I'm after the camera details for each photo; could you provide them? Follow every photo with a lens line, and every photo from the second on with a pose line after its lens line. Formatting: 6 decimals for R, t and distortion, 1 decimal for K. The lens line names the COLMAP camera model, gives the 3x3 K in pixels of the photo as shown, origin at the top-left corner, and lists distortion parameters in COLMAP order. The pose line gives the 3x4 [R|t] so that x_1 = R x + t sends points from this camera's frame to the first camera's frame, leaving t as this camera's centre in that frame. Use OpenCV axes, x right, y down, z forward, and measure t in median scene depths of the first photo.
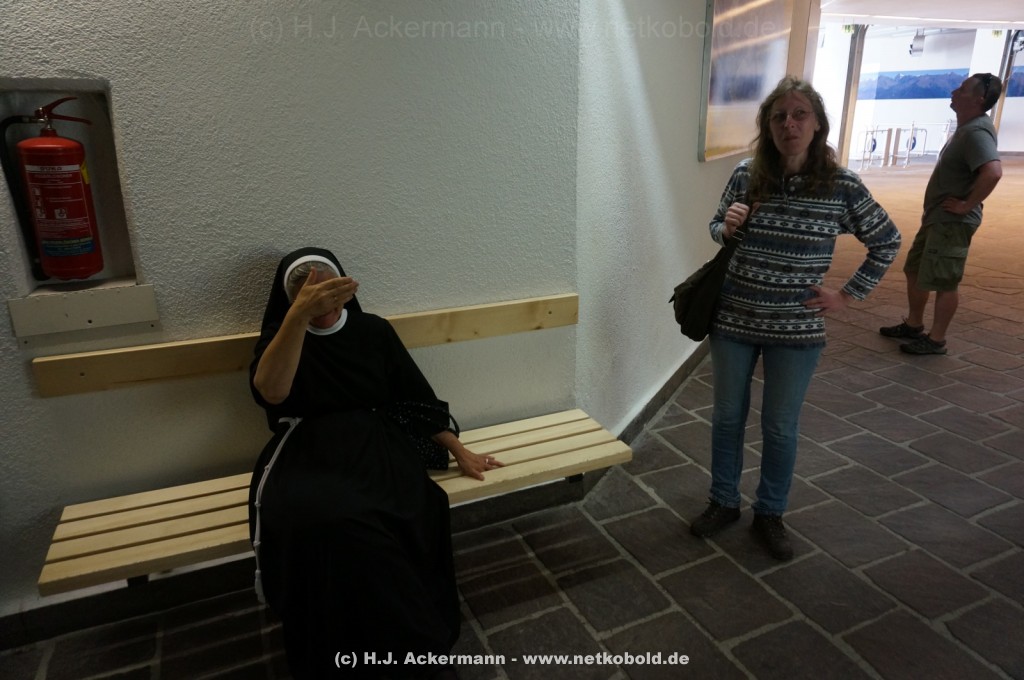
lens RADIAL K [[682.4, 0, 505.5], [0, 682.4, 338.2], [0, 0, 1]] dist [-0.058118, 0.002004]
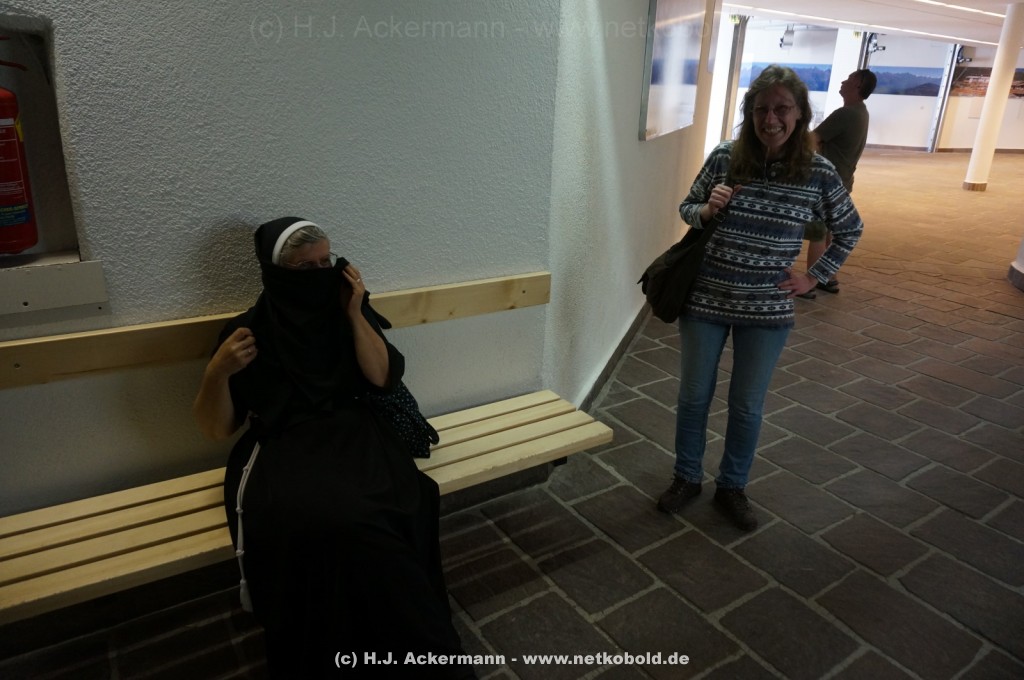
lens RADIAL K [[682.4, 0, 493.6], [0, 682.4, 334.8], [0, 0, 1]] dist [-0.058118, 0.002004]
pose [[0.983447, -0.009121, 0.180965, -0.177608], [0.003009, 0.999417, 0.034021, -0.011723], [-0.181170, -0.032913, 0.982901, 0.053749]]
